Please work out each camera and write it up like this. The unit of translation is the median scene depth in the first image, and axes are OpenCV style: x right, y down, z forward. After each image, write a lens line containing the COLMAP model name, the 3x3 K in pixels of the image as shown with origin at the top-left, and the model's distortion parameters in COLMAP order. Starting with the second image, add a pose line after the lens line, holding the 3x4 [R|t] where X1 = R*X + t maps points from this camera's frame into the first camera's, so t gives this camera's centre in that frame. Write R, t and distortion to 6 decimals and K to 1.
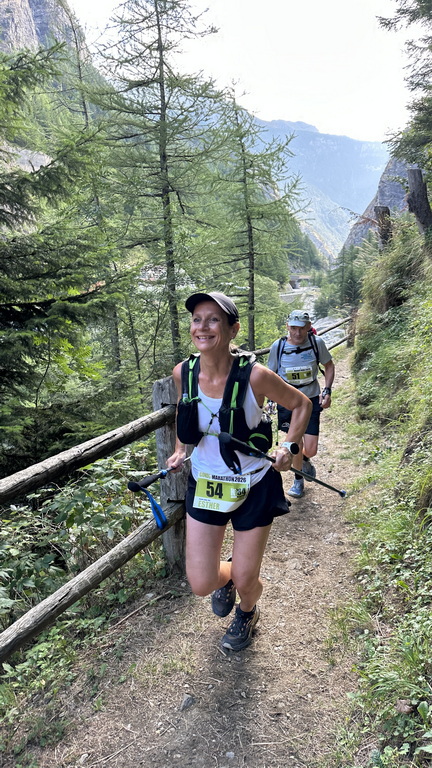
lens RADIAL K [[550.0, 0, 211.1], [0, 550.0, 388.4], [0, 0, 1]] dist [0.052944, -0.069697]
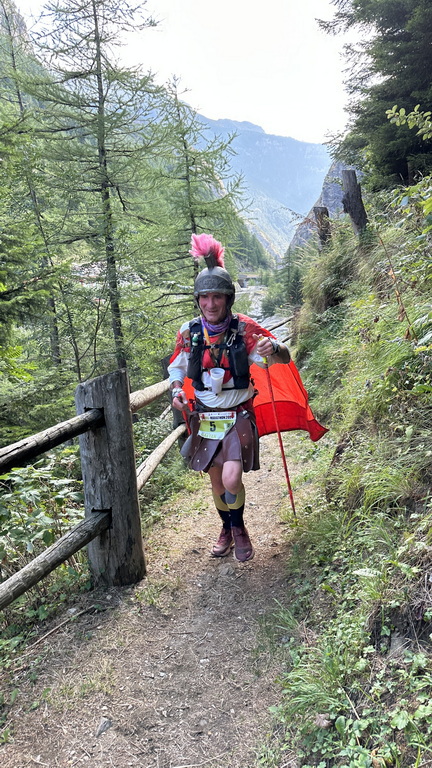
lens RADIAL K [[550.0, 0, 214.0], [0, 550.0, 388.5], [0, 0, 1]] dist [0.052944, -0.069697]
pose [[0.995264, -0.010479, 0.096646, 0.023966], [0.010131, 0.999940, 0.004082, -0.004183], [-0.096683, -0.003084, 0.995310, 0.019017]]
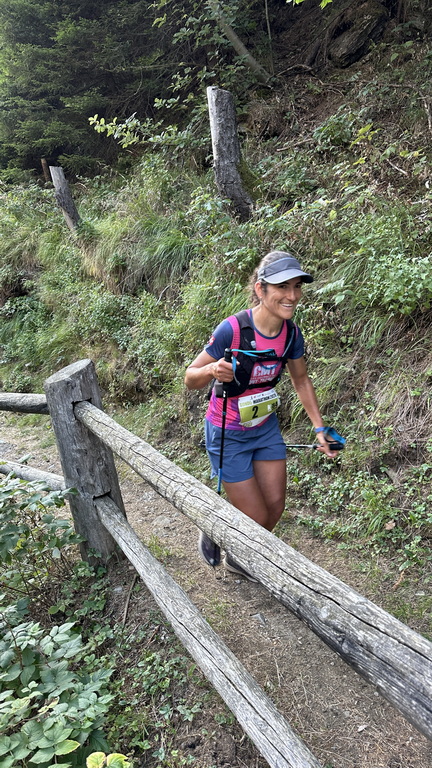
lens RADIAL K [[550.0, 0, 223.5], [0, 550.0, 387.9], [0, 0, 1]] dist [0.052944, -0.069697]
pose [[0.627716, -0.190382, 0.754803, -0.378218], [0.180195, 0.978833, 0.097033, -0.025034], [-0.757299, 0.075102, 0.648735, 0.101676]]
